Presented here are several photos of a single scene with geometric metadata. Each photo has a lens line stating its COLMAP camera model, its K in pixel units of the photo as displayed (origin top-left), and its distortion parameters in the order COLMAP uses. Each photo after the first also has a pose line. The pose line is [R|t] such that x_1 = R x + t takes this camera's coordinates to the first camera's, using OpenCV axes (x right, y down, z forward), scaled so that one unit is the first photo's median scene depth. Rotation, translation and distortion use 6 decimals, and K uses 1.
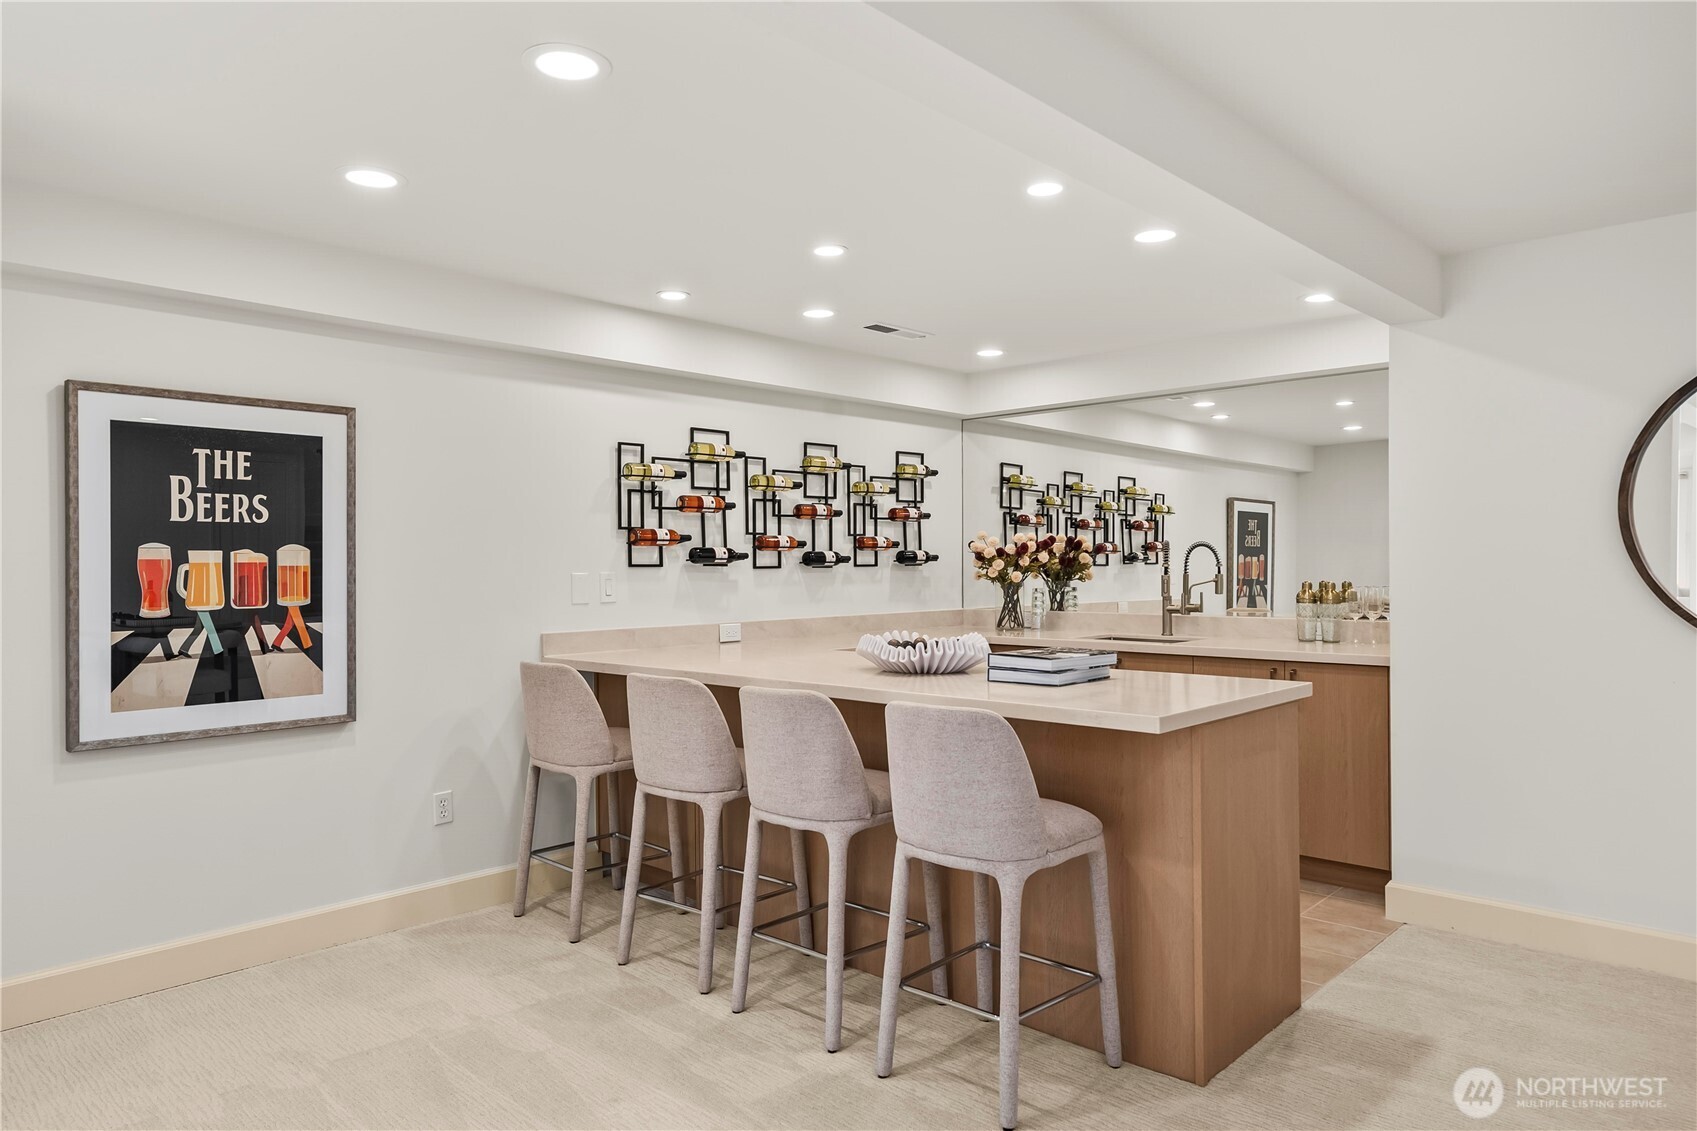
lens RADIAL K [[1090.5, 0, 838.7], [0, 1090.5, 558.7], [0, 0, 1]] dist [0.006843, 0.001859]
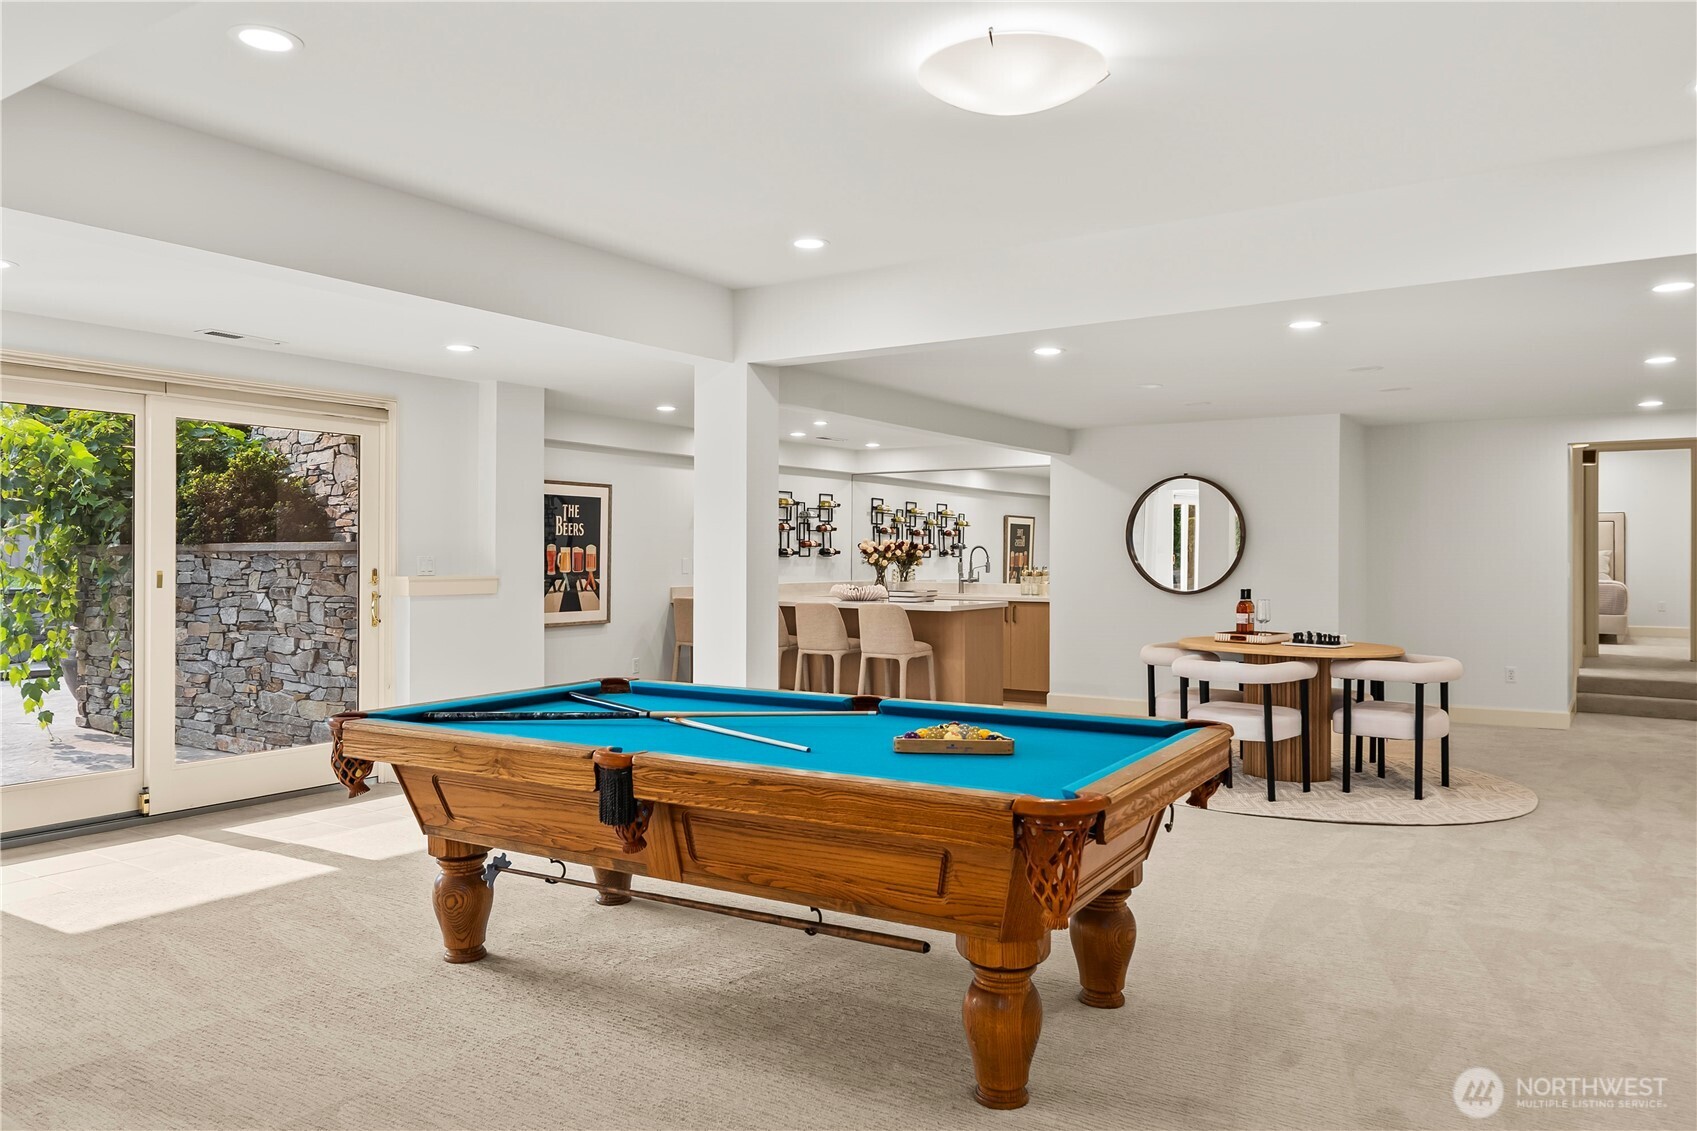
lens RADIAL K [[1166.1, 0, 852.3], [0, 1166.1, 559.9], [0, 0, 1]] dist [0.000630, 0.000133]
pose [[0.983373, 0.008808, 0.181386, -0.259854], [-0.010362, 0.999917, 0.007619, -0.003532], [-0.181304, -0.009372, 0.983382, -0.979926]]
